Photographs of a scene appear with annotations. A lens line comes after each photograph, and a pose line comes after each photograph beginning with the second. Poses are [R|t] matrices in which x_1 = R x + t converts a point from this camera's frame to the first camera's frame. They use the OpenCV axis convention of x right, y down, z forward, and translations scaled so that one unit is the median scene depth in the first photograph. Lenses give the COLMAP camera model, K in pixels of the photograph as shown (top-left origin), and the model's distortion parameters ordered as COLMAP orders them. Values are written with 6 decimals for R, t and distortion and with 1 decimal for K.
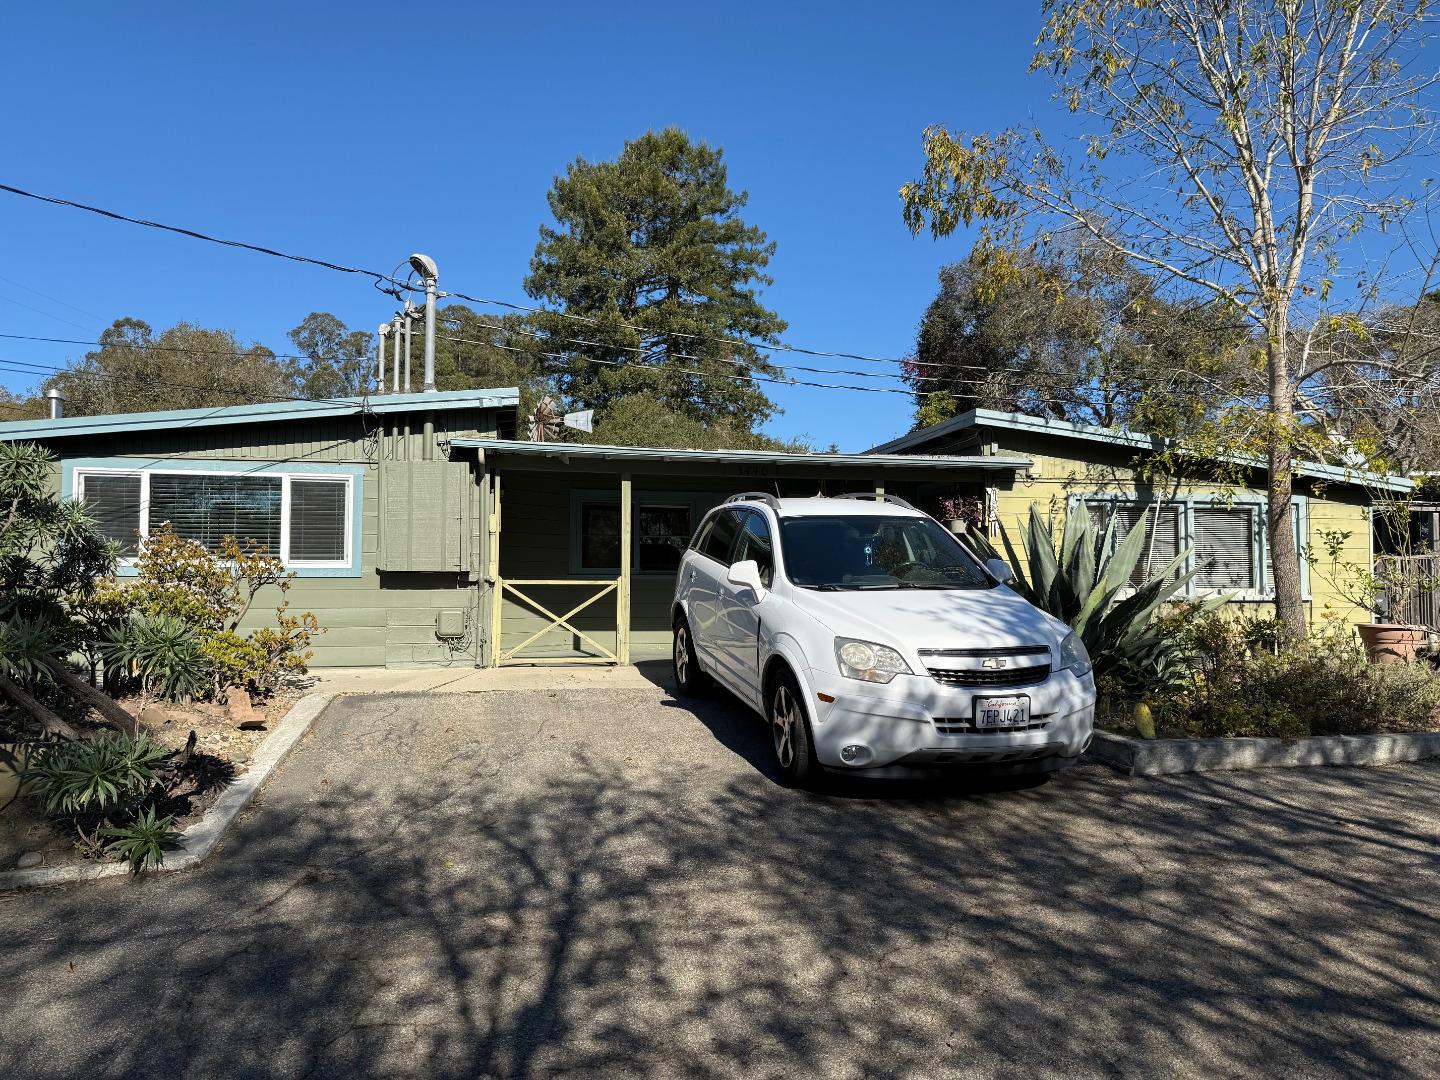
lens RADIAL K [[1019.2, 0, 720.0], [0, 1019.2, 540.0], [0, 0, 1]] dist [0.112265, -0.165036]
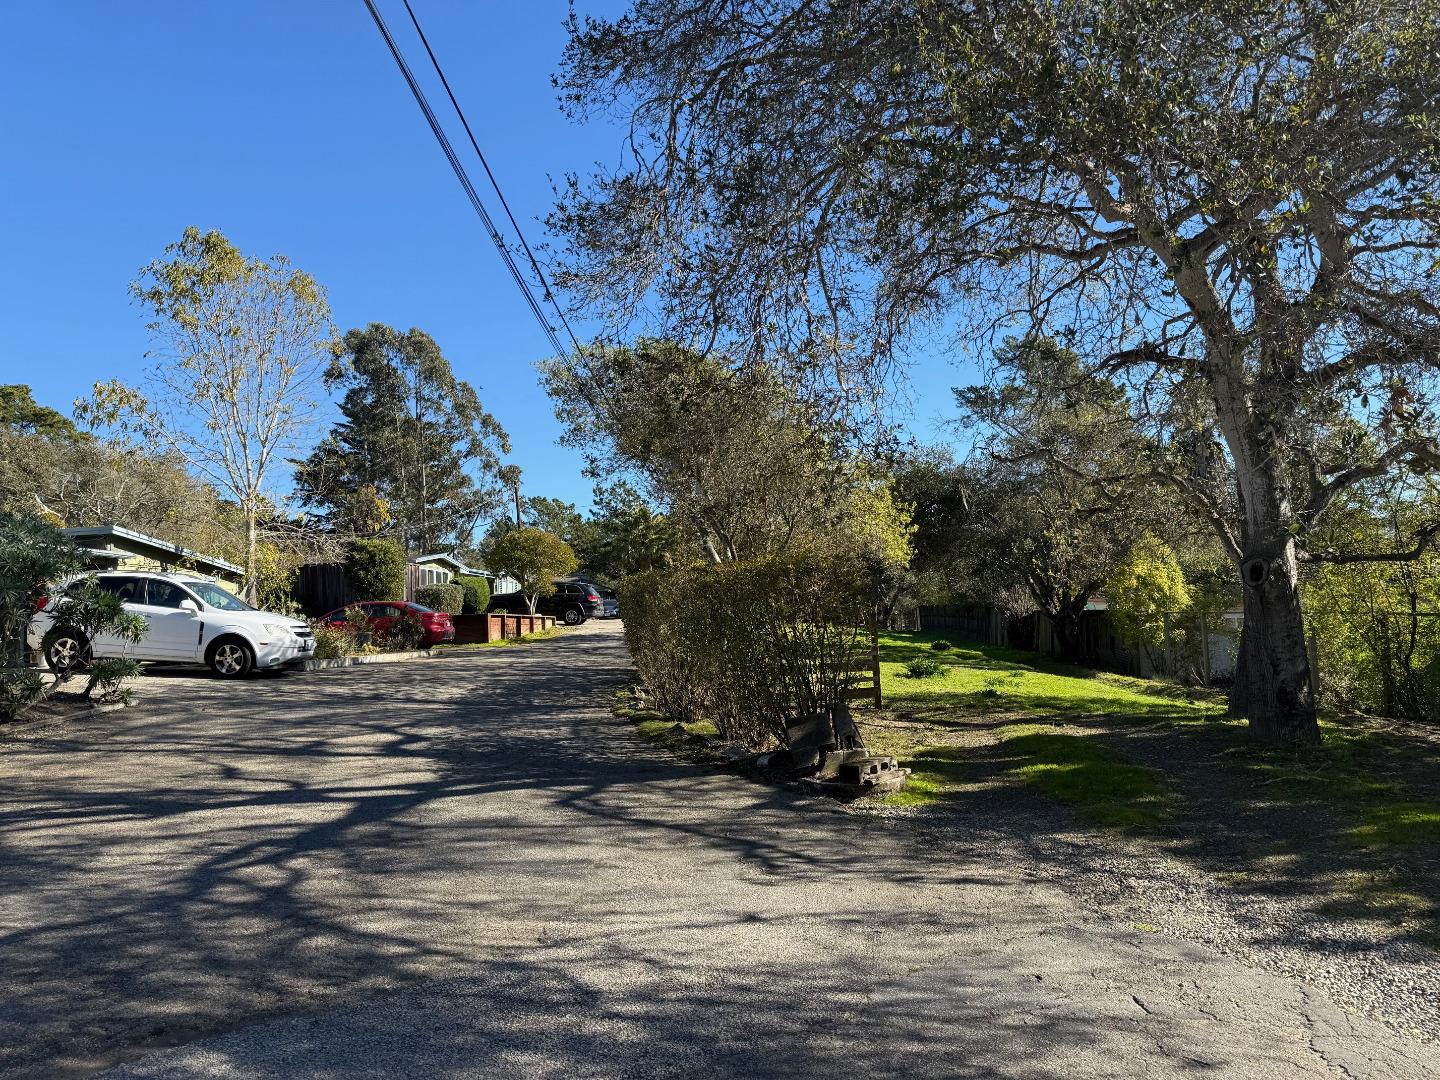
lens RADIAL K [[1019.2, 0, 720.0], [0, 1019.2, 540.0], [0, 0, 1]] dist [0.112265, -0.165036]
pose [[0.277109, 0.063318, 0.958750, -1.231266], [-0.001429, 0.997852, -0.065488, 0.020992], [-0.960837, 0.016778, 0.276605, -0.581014]]
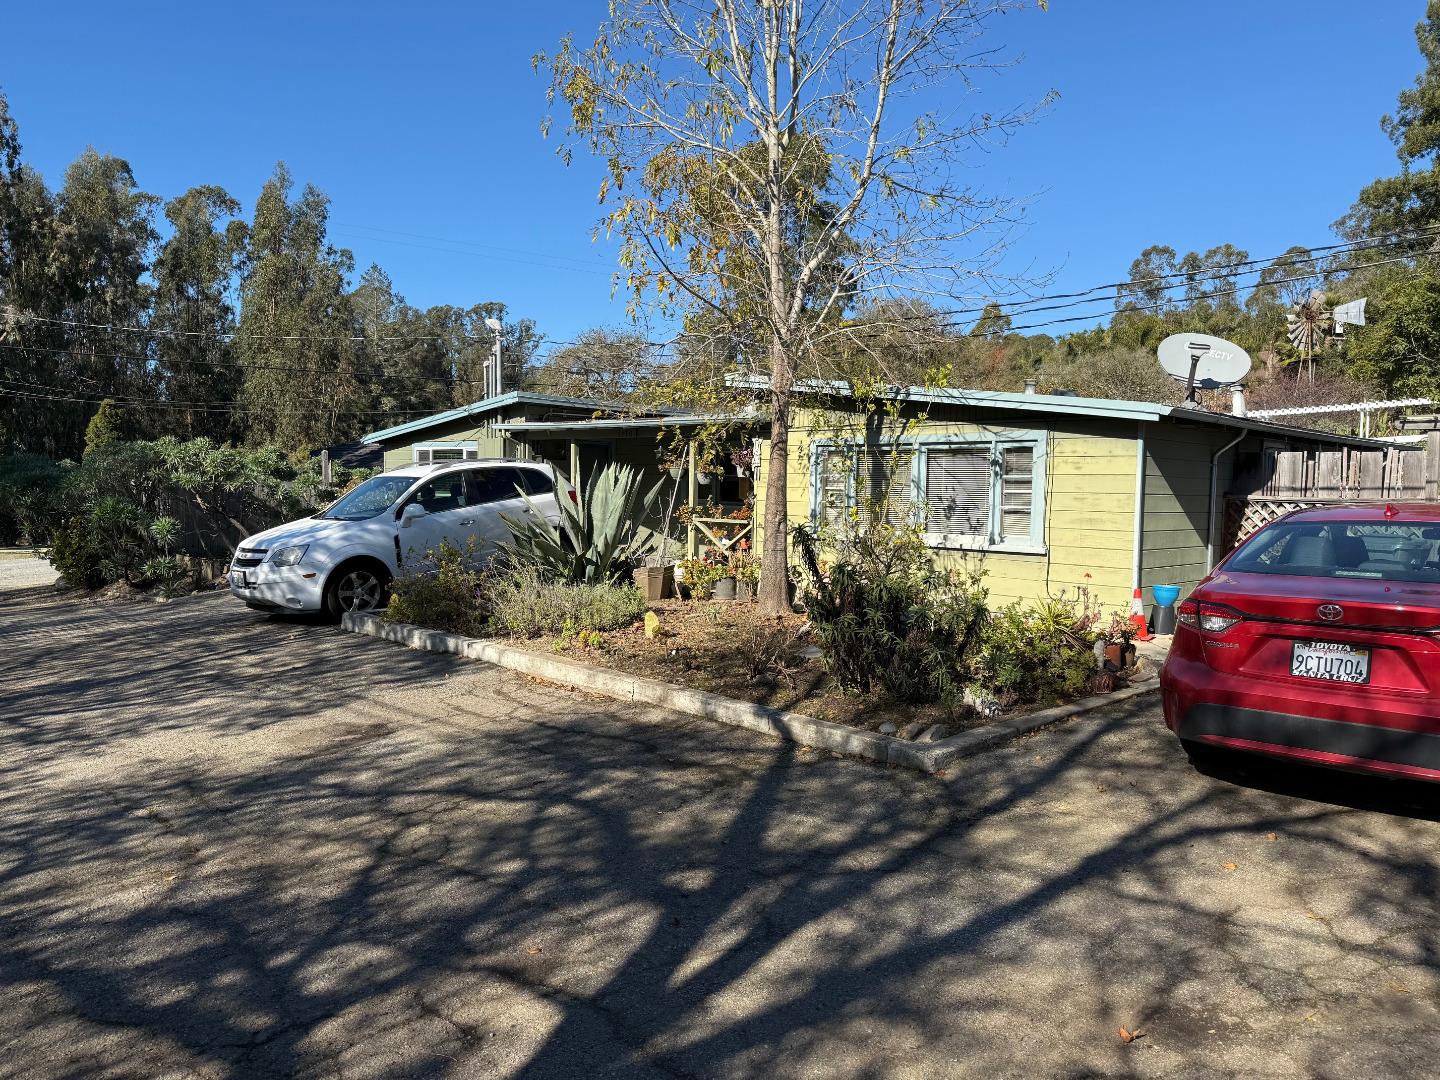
lens RADIAL K [[1019.2, 0, 720.0], [0, 1019.2, 540.0], [0, 0, 1]] dist [0.112265, -0.165036]
pose [[0.517366, 0.056345, -0.853908, 1.248142], [0.021176, 0.996682, 0.078596, -0.027521], [0.855502, -0.058745, 0.514456, 0.362311]]
